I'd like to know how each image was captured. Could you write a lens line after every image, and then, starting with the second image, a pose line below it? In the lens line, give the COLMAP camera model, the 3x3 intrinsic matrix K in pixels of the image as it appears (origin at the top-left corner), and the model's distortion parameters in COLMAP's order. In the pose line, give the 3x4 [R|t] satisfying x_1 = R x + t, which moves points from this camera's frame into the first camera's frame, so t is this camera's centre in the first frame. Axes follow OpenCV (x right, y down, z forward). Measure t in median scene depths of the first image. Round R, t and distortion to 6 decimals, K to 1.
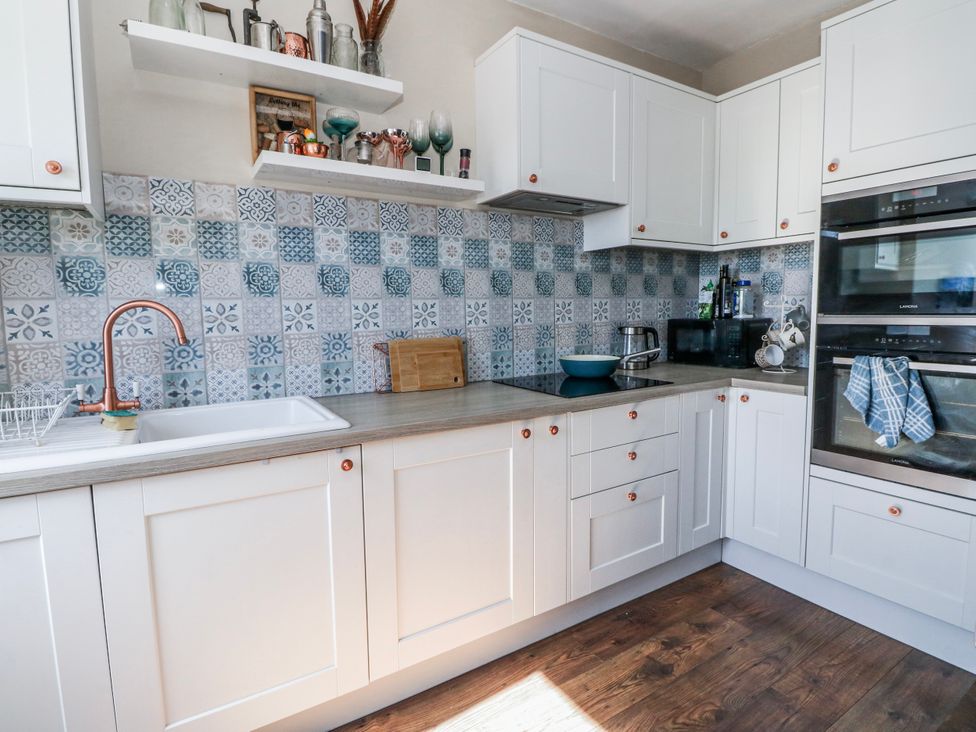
lens RADIAL K [[506.3, 0, 494.5], [0, 506.3, 362.2], [0, 0, 1]] dist [-0.003821, -0.009731]
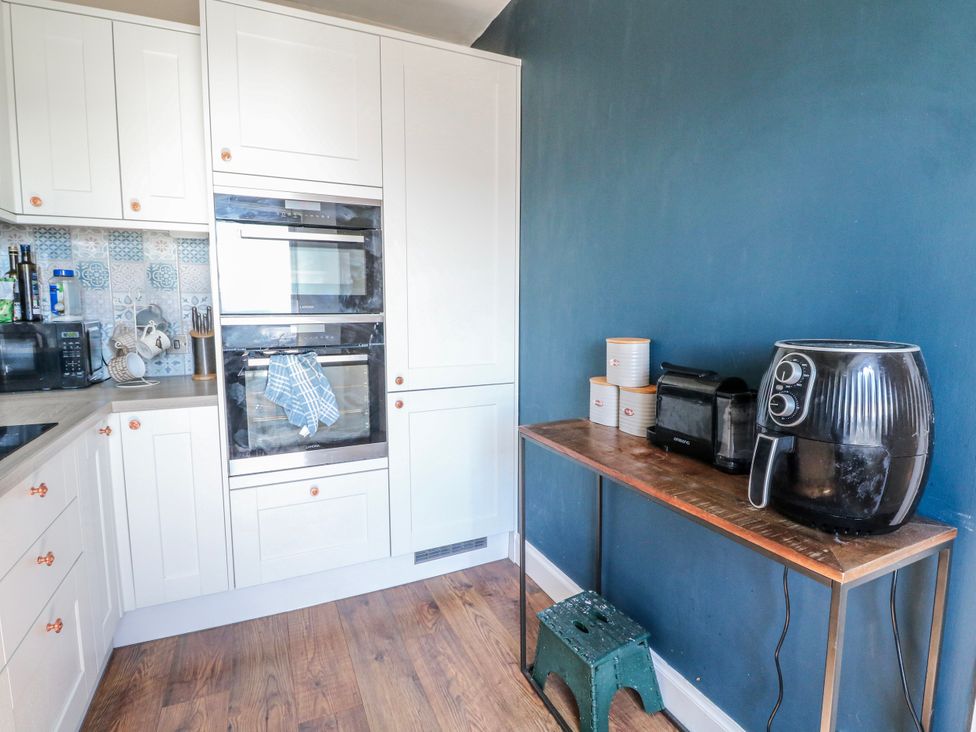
lens RADIAL K [[506.3, 0, 490.9], [0, 506.3, 358.9], [0, 0, 1]] dist [-0.003821, -0.009731]
pose [[0.138924, -0.091831, 0.986036, -0.194962], [0.097227, 0.992146, 0.078701, -0.038716], [-0.985519, 0.084936, 0.146761, 0.378852]]
